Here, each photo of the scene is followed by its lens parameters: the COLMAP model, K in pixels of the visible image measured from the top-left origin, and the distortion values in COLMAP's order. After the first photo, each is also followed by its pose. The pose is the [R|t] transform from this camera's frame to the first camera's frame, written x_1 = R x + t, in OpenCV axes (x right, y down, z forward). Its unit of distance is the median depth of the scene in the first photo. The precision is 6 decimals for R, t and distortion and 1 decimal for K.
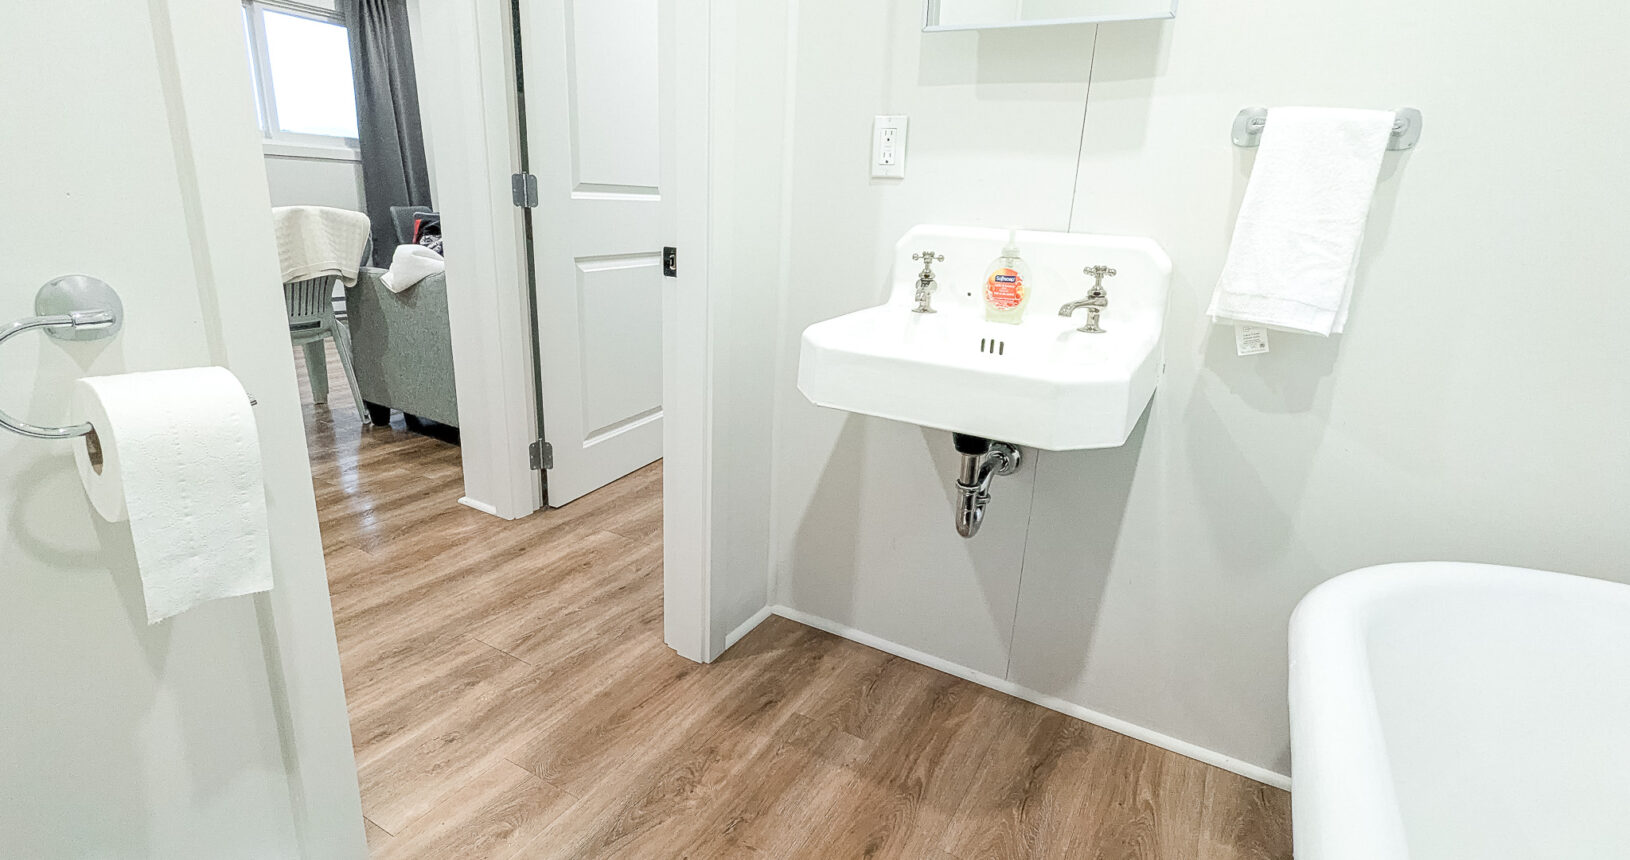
lens RADIAL K [[773.7, 0, 815.0], [0, 773.7, 430.0], [0, 0, 1]] dist [0.001509, -0.000275]
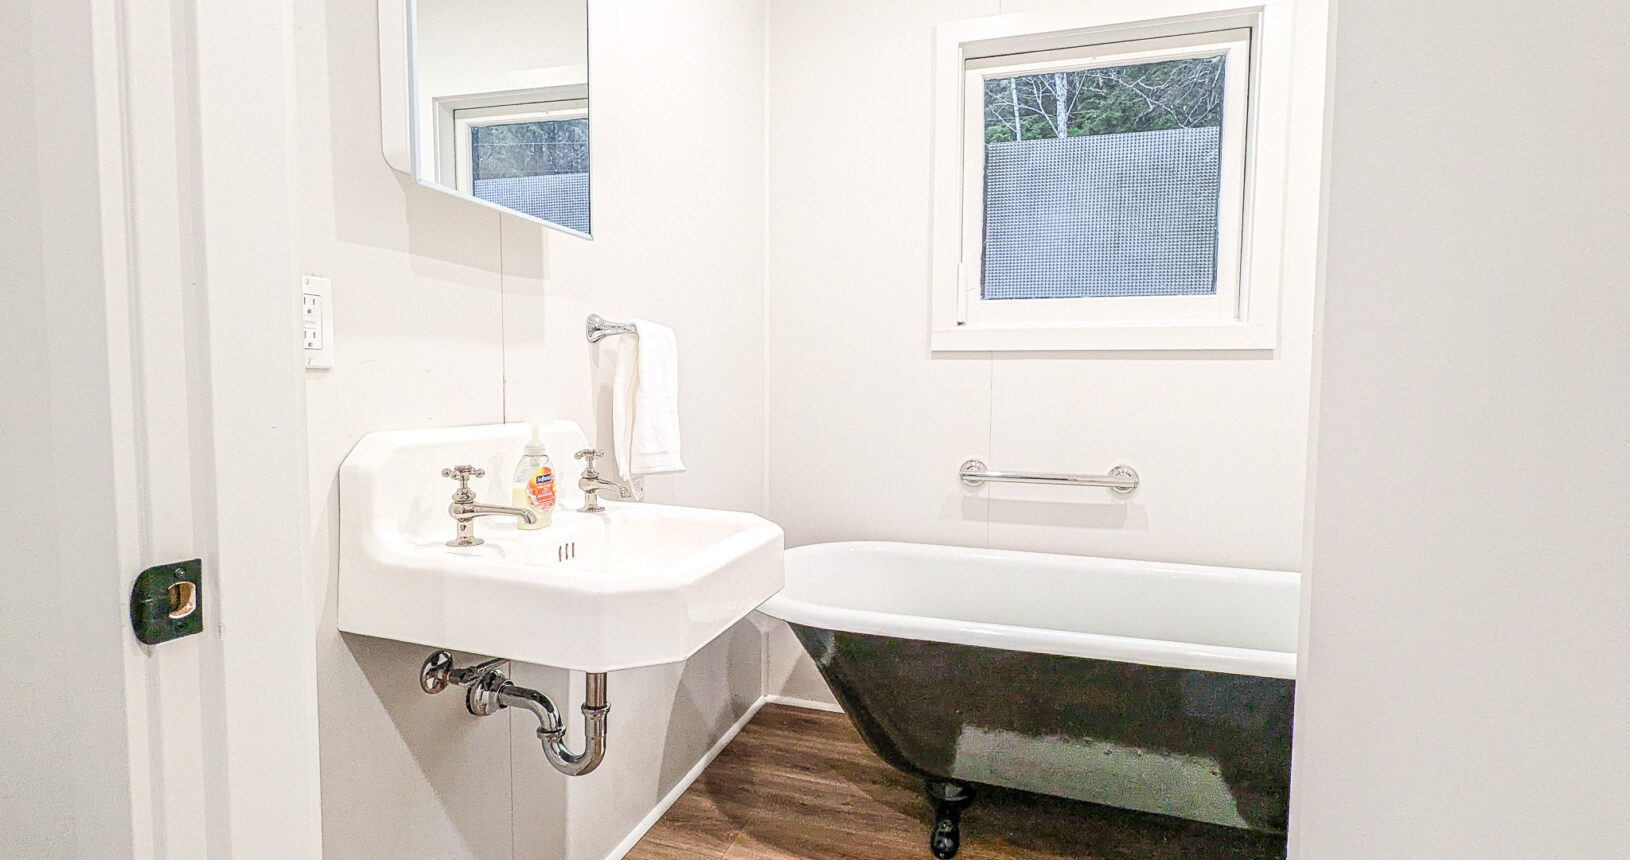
lens RADIAL K [[773.7, 0, 815.0], [0, 773.7, 430.0], [0, 0, 1]] dist [0.001509, -0.000275]
pose [[-0.222338, -0.100960, 0.969728, -0.652068], [0.273673, 0.948173, 0.161463, -0.292074], [-0.935772, 0.301288, -0.183185, 0.812218]]
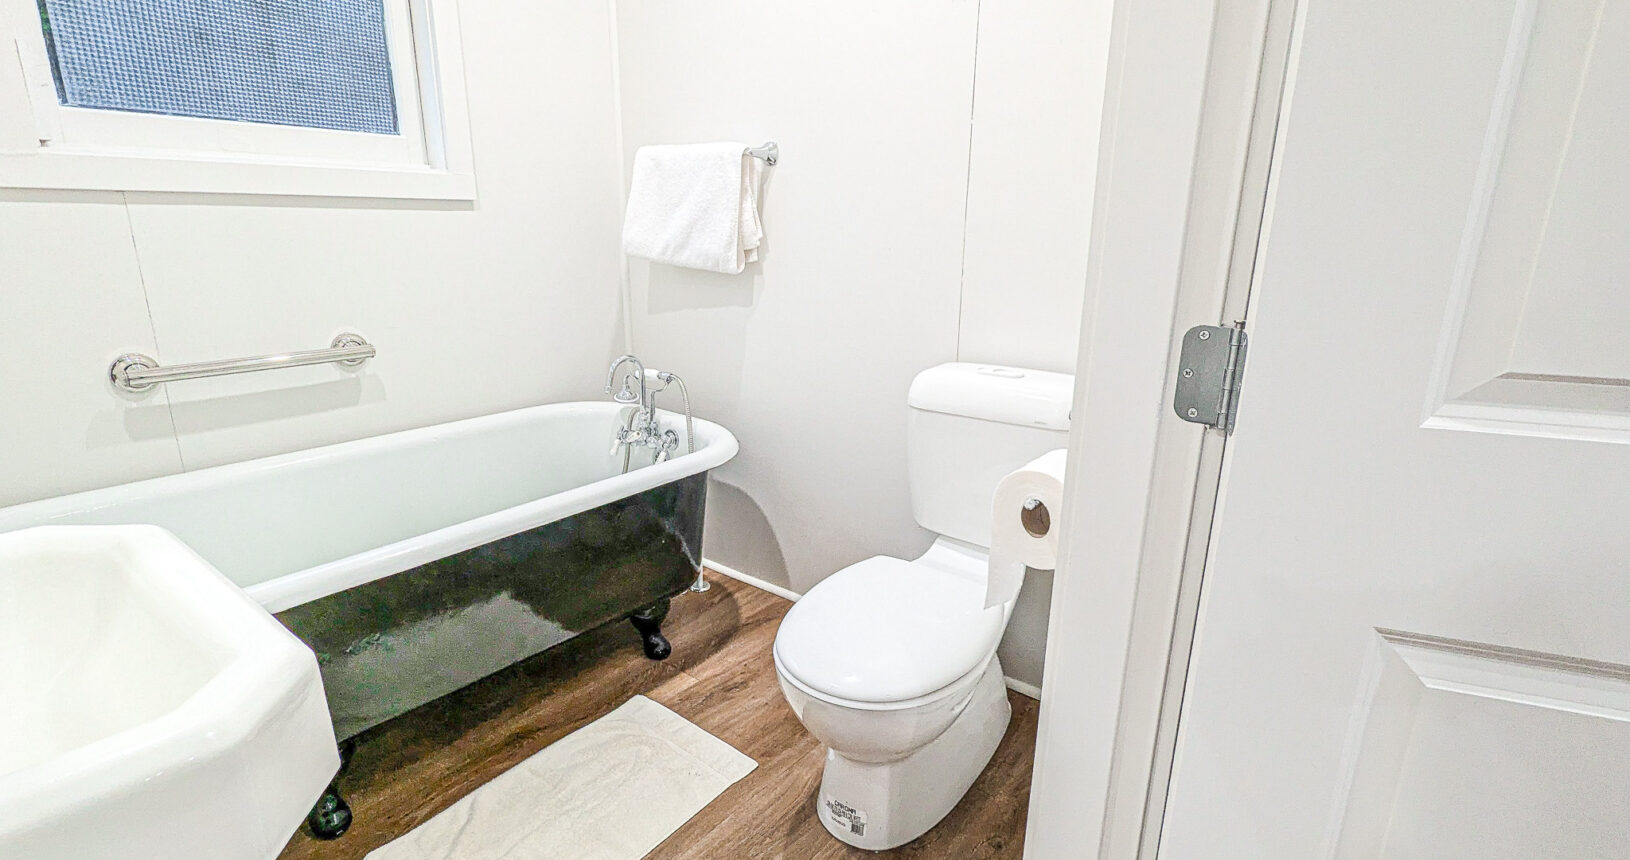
lens RADIAL K [[773.7, 0, 815.0], [0, 773.7, 430.0], [0, 0, 1]] dist [0.001509, -0.000275]
pose [[-0.988763, -0.090913, 0.118670, -0.301717], [-0.012097, 0.839878, 0.542640, -0.401885], [-0.149001, 0.535107, -0.831541, 1.050781]]
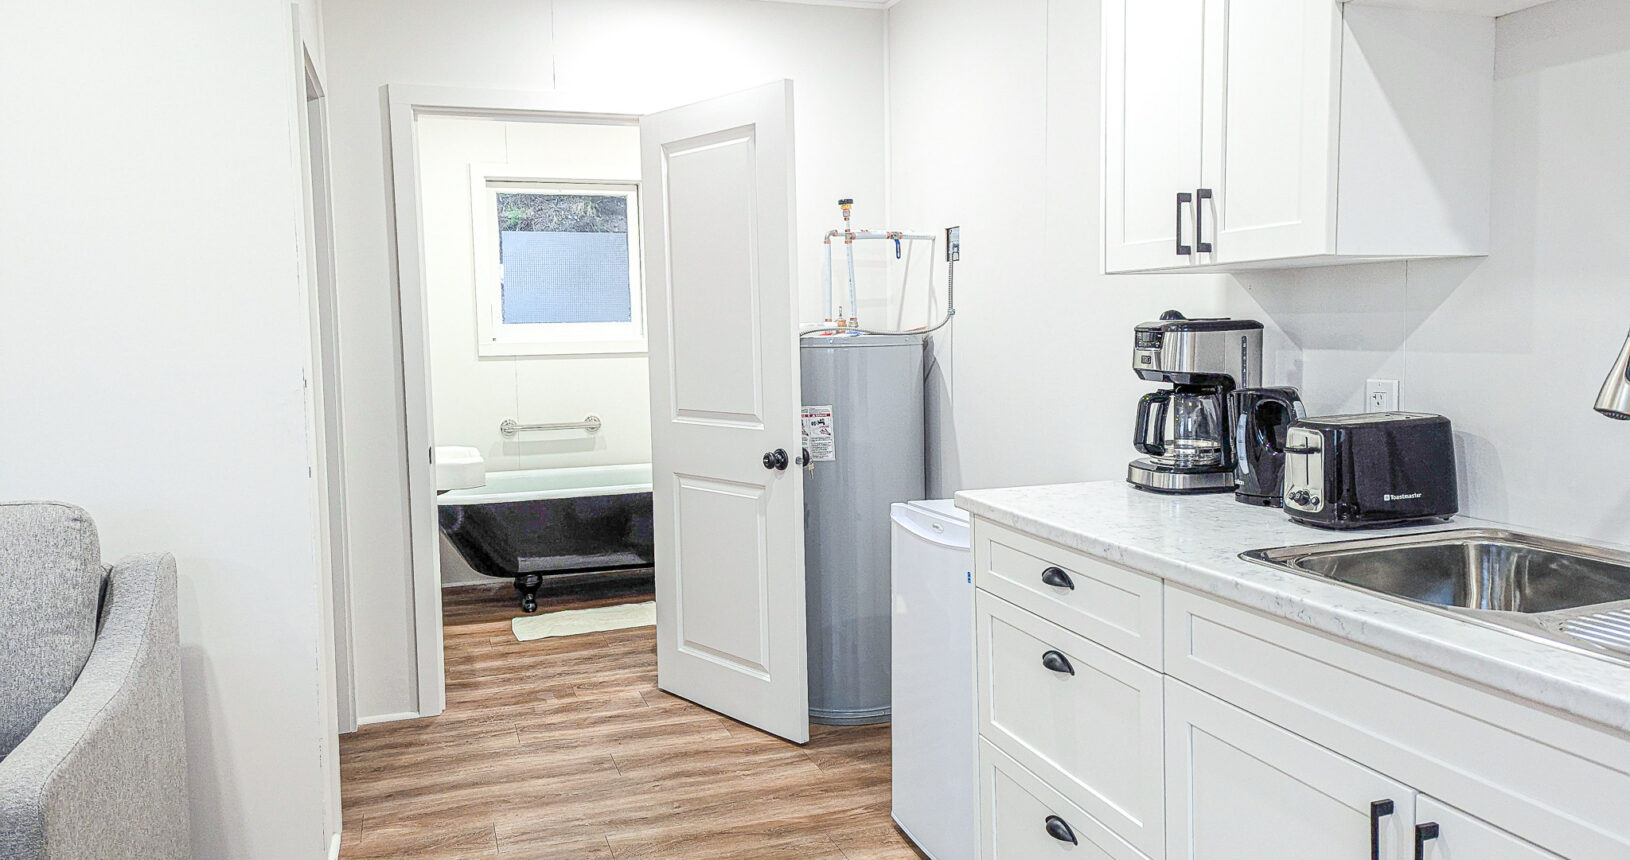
lens RADIAL K [[1149.9, 0, 815.0], [0, 1149.9, 430.0], [0, 0, 1]] dist [0.053457, -0.050160]
pose [[-0.754077, -0.087507, 0.650930, -2.569815], [0.184543, 0.922928, 0.337859, -0.999550], [-0.630326, 0.374896, -0.679810, 2.273463]]
